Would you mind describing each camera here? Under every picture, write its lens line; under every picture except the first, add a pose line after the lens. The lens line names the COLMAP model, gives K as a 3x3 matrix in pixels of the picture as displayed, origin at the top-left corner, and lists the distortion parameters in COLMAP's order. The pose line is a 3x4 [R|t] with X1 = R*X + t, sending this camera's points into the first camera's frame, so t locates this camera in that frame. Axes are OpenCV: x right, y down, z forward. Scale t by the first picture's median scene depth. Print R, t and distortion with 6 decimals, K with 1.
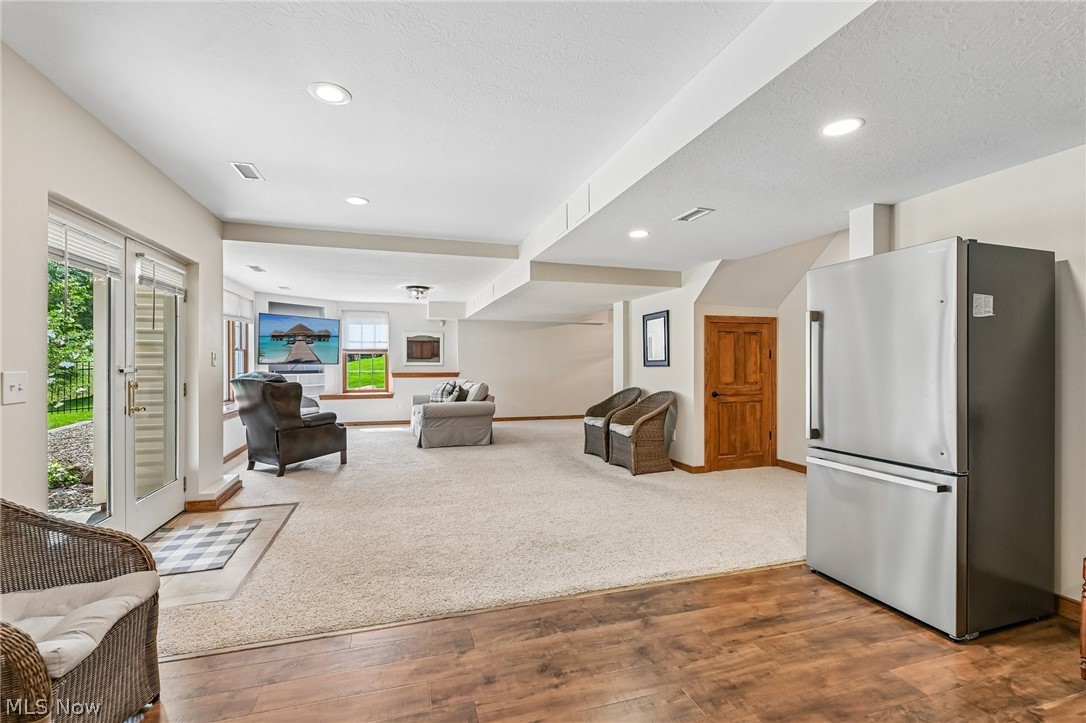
lens RADIAL K [[486.8, 0, 550.6], [0, 486.8, 367.7], [0, 0, 1]] dist [0.002024, -0.000143]
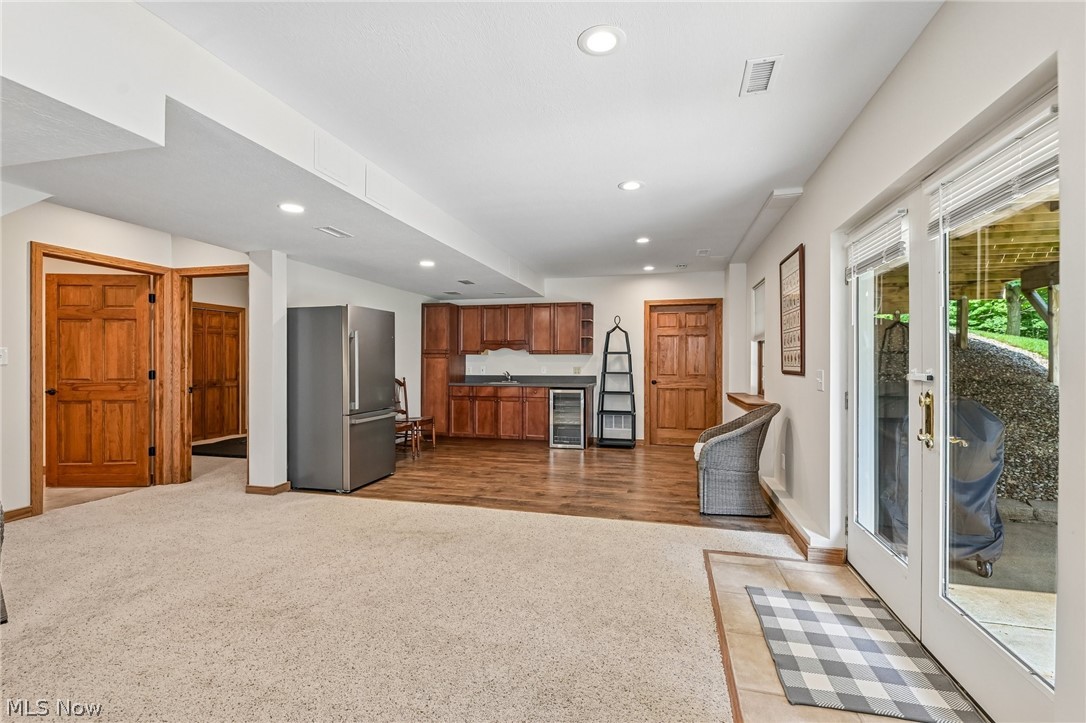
lens RADIAL K [[486.8, 0, 535.8], [0, 486.8, 362.9], [0, 0, 1]] dist [0.002024, -0.000143]
pose [[-0.837297, -0.001227, 0.546746, -0.798554], [-0.005034, 0.999972, -0.005466, -0.003157], [-0.546725, -0.007329, -0.837280, 1.875592]]
